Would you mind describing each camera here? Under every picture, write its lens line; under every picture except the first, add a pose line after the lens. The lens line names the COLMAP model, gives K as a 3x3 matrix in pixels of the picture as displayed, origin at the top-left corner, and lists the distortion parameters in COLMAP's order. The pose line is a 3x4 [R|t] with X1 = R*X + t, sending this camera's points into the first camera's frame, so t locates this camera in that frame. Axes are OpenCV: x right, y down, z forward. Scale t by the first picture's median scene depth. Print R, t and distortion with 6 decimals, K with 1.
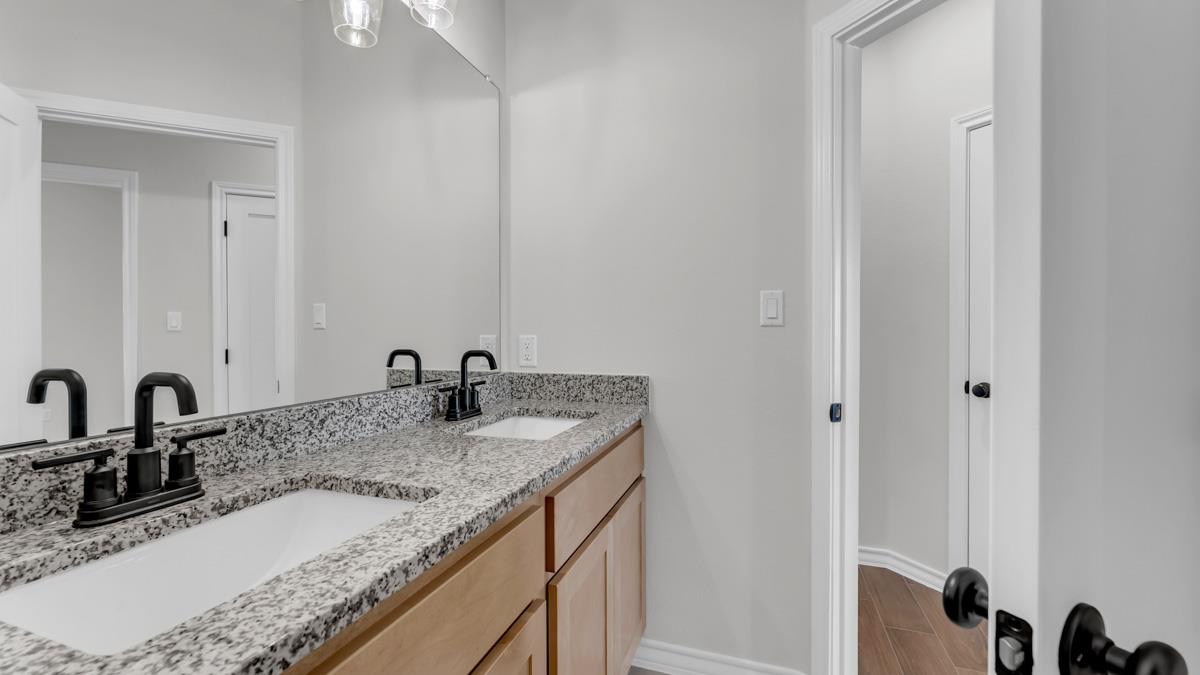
lens RADIAL K [[481.9, 0, 599.3], [0, 481.9, 327.3], [0, 0, 1]] dist [-0.002293, 0.000876]
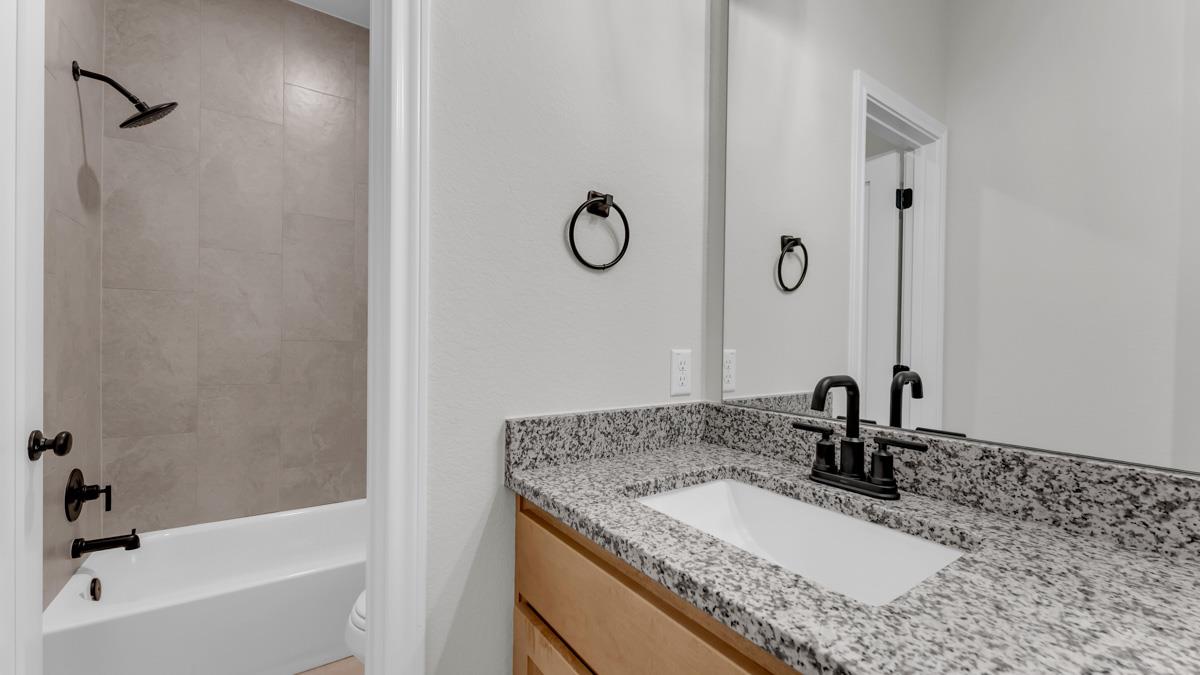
lens RADIAL K [[481.9, 0, 594.6], [0, 481.9, 344.8], [0, 0, 1]] dist [-0.002293, 0.000876]
pose [[-0.597254, 0.001473, -0.802051, 0.375004], [-0.009594, 0.999914, 0.008981, 0.013716], [0.801995, 0.013058, -0.597188, 1.112462]]
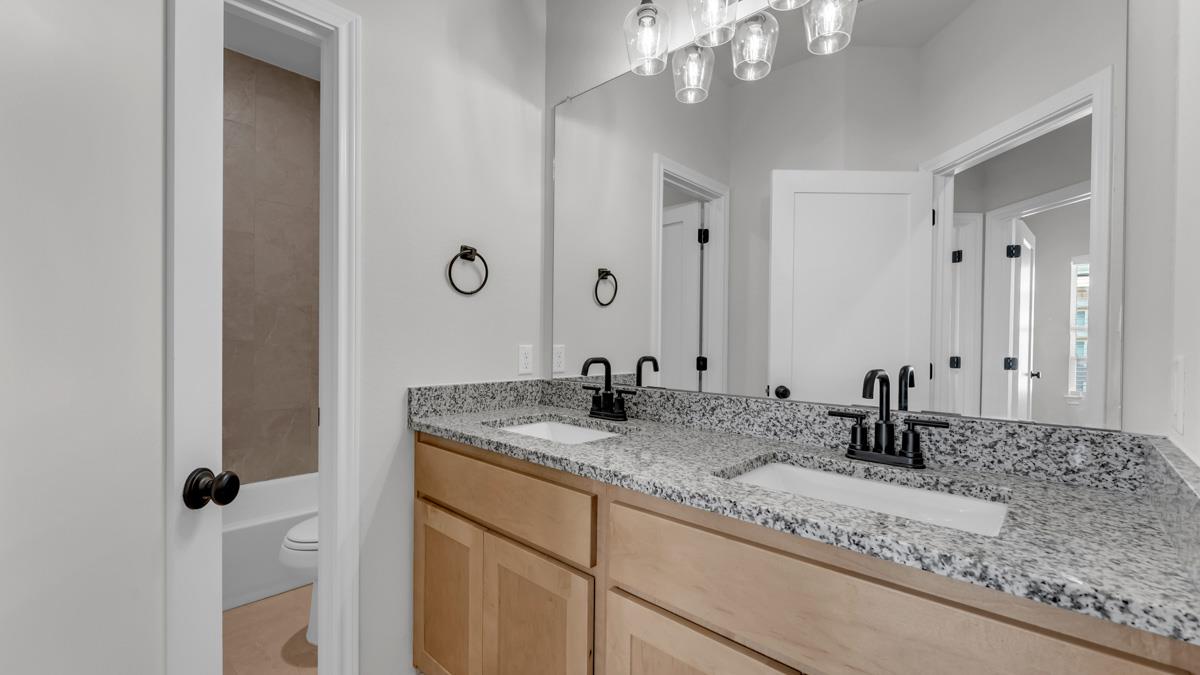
lens RADIAL K [[504.2, 0, 596.3], [0, 504.2, 339.2], [0, 0, 1]] dist [-0.003520, -0.000022]
pose [[-0.414806, -0.004743, -0.909898, 1.106333], [-0.005724, 0.999980, -0.002603, 0.017376], [0.909892, 0.004129, -0.414825, 1.778145]]
